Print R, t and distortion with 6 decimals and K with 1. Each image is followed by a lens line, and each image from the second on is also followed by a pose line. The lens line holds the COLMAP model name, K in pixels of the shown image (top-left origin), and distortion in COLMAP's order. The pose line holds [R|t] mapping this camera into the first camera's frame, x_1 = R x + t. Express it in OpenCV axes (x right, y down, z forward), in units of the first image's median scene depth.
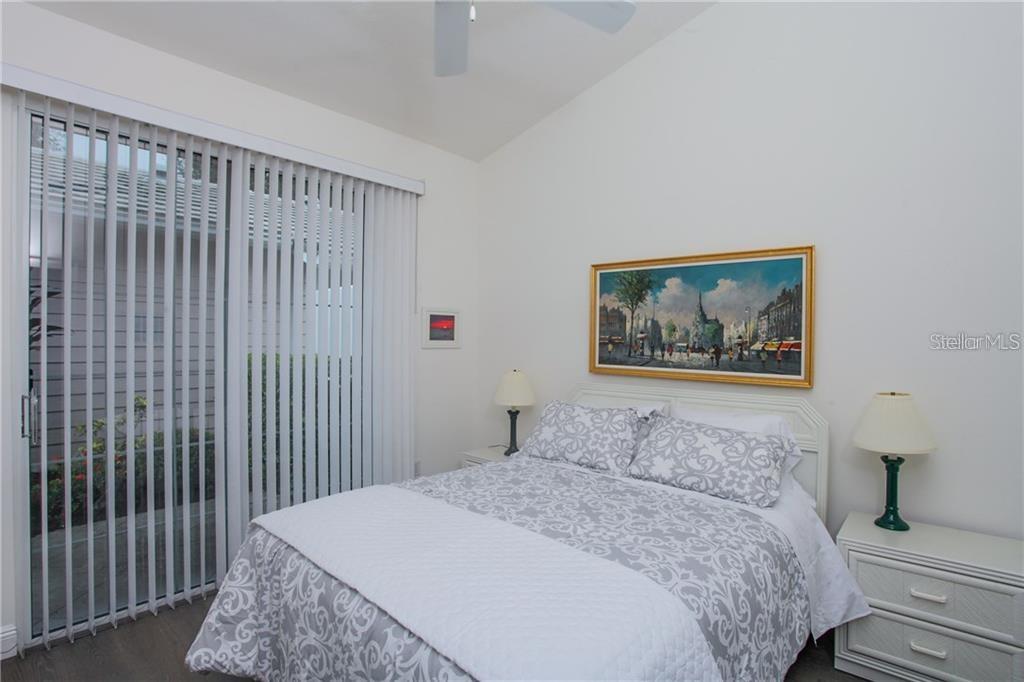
lens RADIAL K [[504.6, 0, 506.2], [0, 504.6, 342.1], [0, 0, 1]] dist [-0.079290, 0.031245]
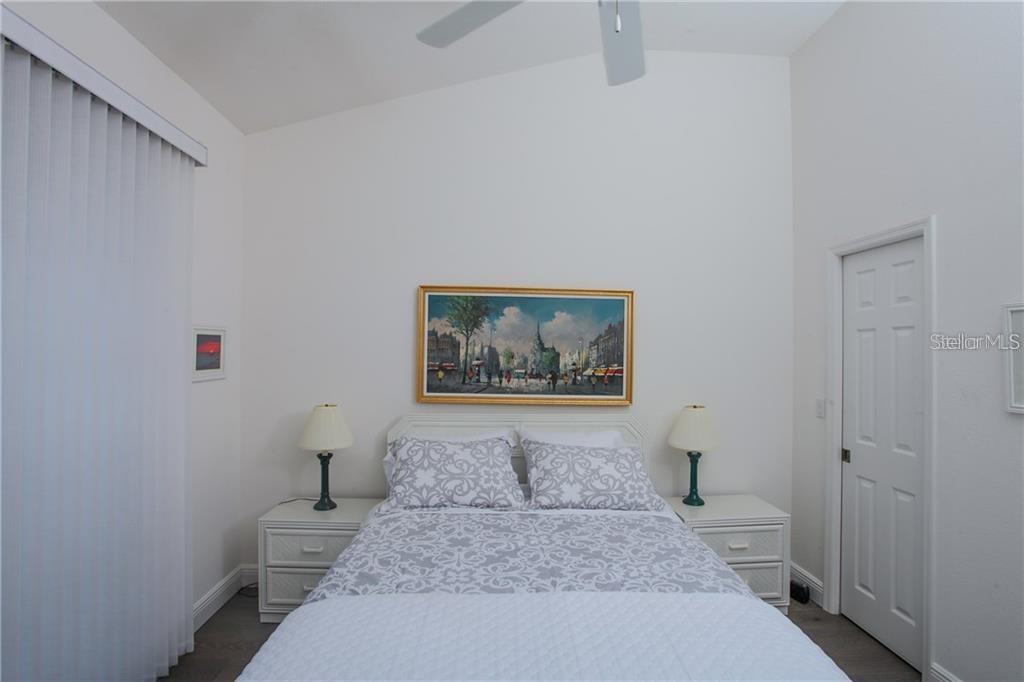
lens RADIAL K [[504.6, 0, 506.2], [0, 504.6, 342.1], [0, 0, 1]] dist [-0.079290, 0.031245]
pose [[0.719864, 0.007001, 0.694080, -0.442228], [0.002921, 0.999910, -0.013115, -0.045932], [-0.694109, 0.011468, 0.719778, 0.279753]]
